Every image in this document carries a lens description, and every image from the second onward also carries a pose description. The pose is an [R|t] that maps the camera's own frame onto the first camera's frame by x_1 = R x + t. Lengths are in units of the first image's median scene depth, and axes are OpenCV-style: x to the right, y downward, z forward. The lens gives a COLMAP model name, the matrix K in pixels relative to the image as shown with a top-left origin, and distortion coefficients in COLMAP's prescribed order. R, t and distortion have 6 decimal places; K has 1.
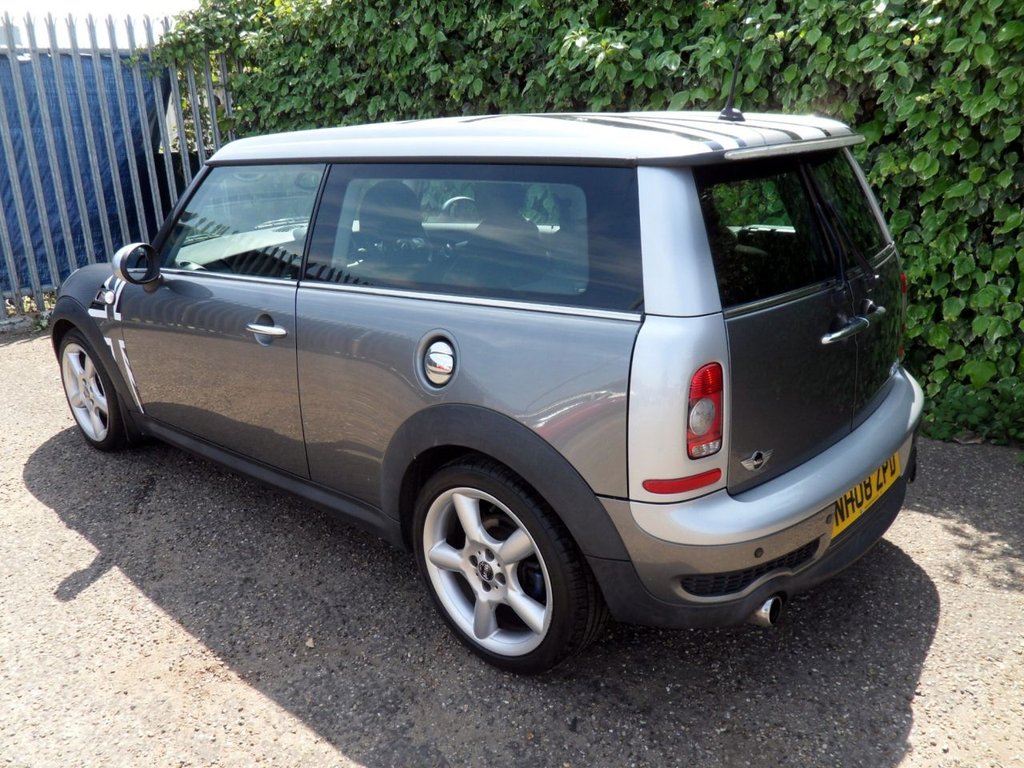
lens RADIAL K [[852.4, 0, 508.0], [0, 852.4, 391.5], [0, 0, 1]] dist [0.007616, -0.065168]
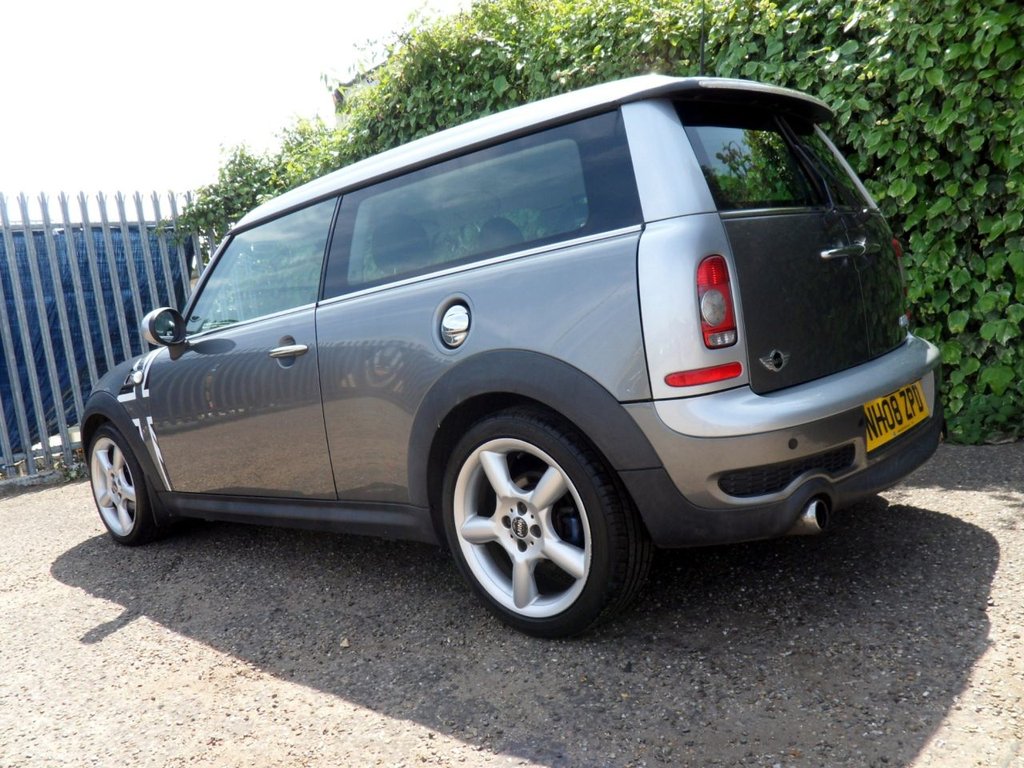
lens RADIAL K [[852.4, 0, 508.0], [0, 852.4, 391.5], [0, 0, 1]] dist [0.007616, -0.065168]
pose [[0.995002, -0.098821, -0.014346, -0.009590], [0.092911, 0.968836, -0.229616, 0.267572], [0.036590, 0.227135, 0.973176, 0.015753]]
